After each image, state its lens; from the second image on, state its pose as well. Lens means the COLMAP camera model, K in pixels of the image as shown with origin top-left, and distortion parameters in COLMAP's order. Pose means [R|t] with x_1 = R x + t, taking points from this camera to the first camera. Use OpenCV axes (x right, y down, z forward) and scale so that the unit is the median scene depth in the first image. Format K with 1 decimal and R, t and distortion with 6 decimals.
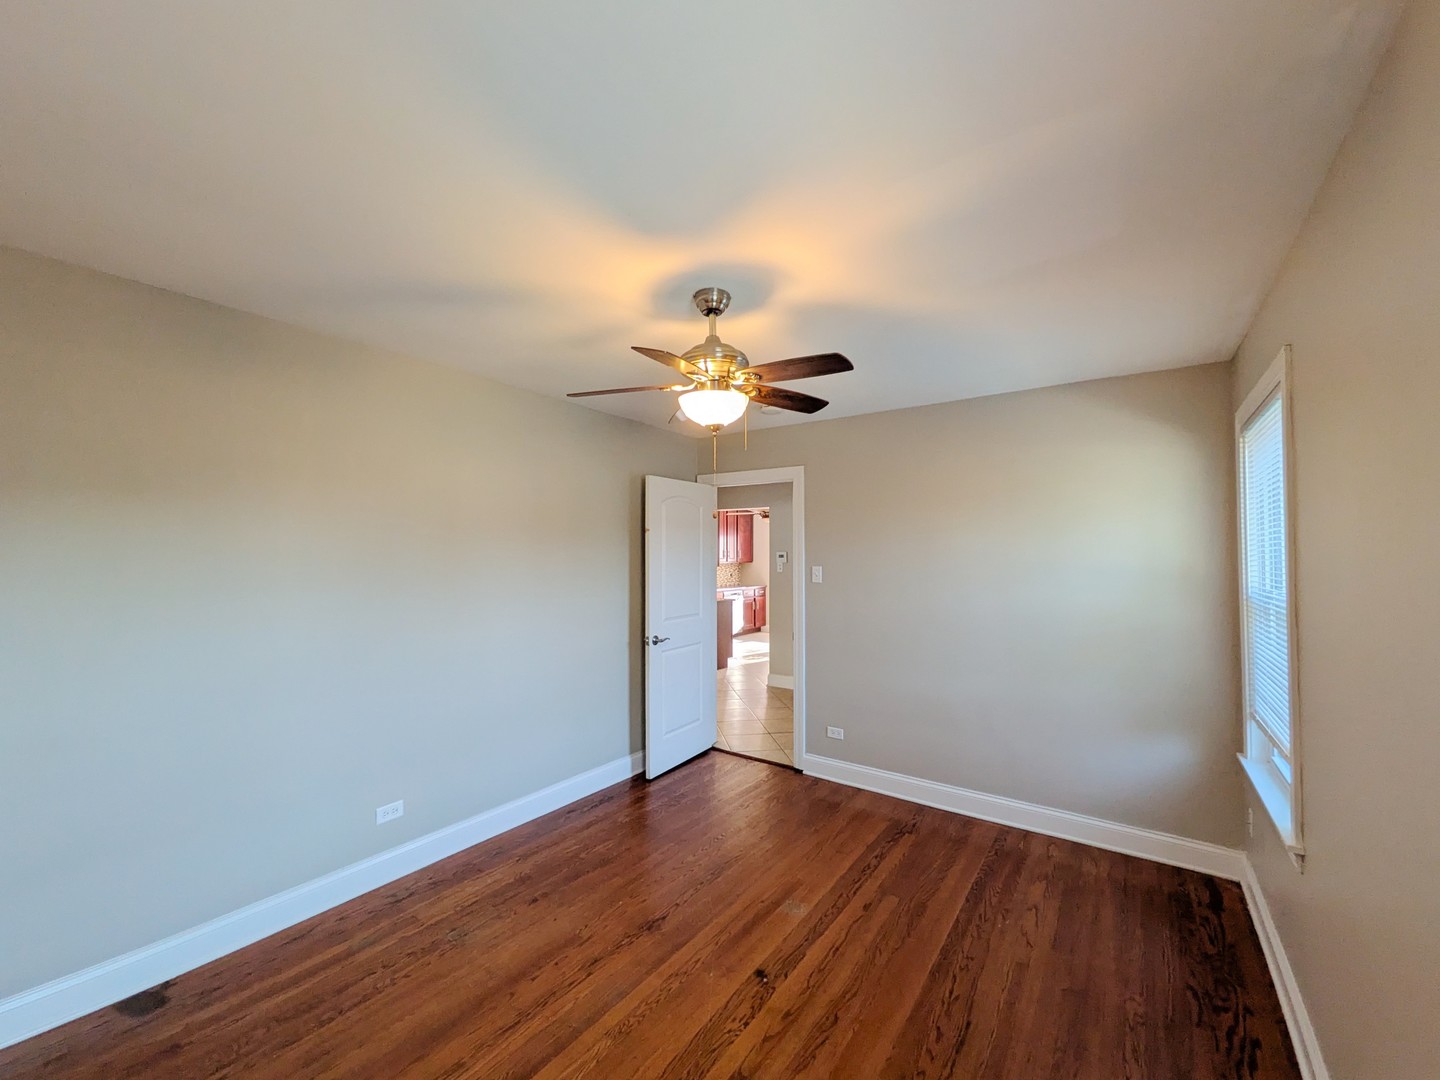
lens RADIAL K [[587.2, 0, 720.0], [0, 587.2, 540.0], [0, 0, 1]] dist [0.000987, 0.000023]
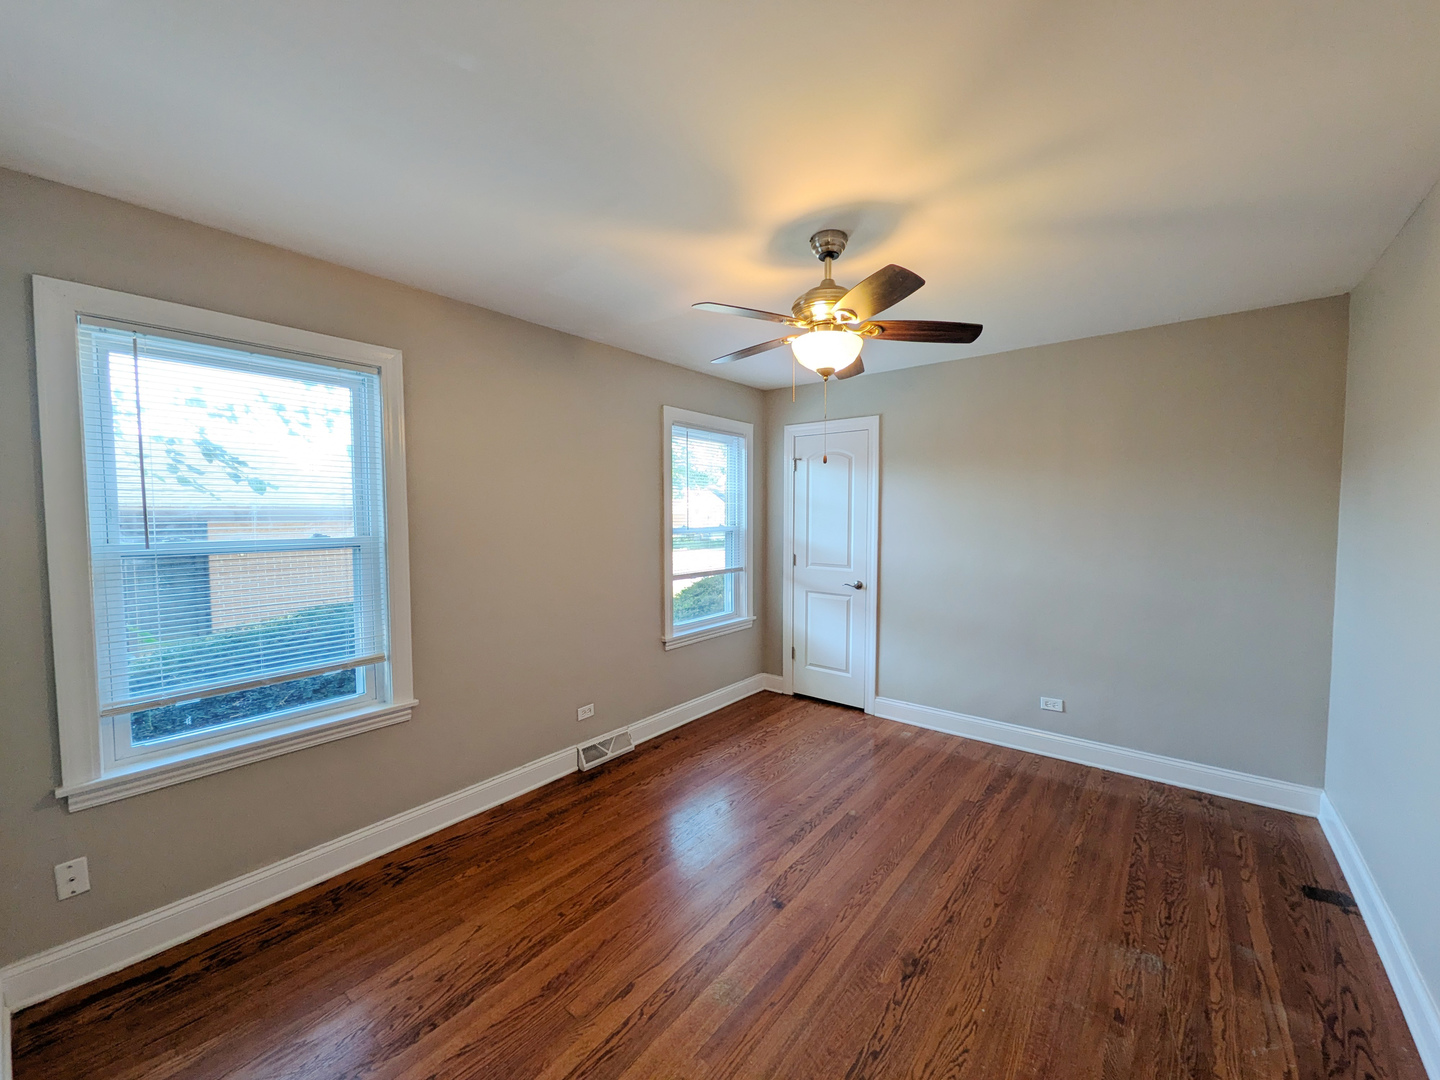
lens RADIAL K [[587.2, 0, 720.0], [0, 587.2, 540.0], [0, 0, 1]] dist [0.000987, 0.000023]
pose [[-0.998575, -0.001885, 0.053341, 0.115835], [-0.000921, 0.999836, 0.018095, 0.076877], [-0.053367, 0.018020, -0.998412, 1.995423]]
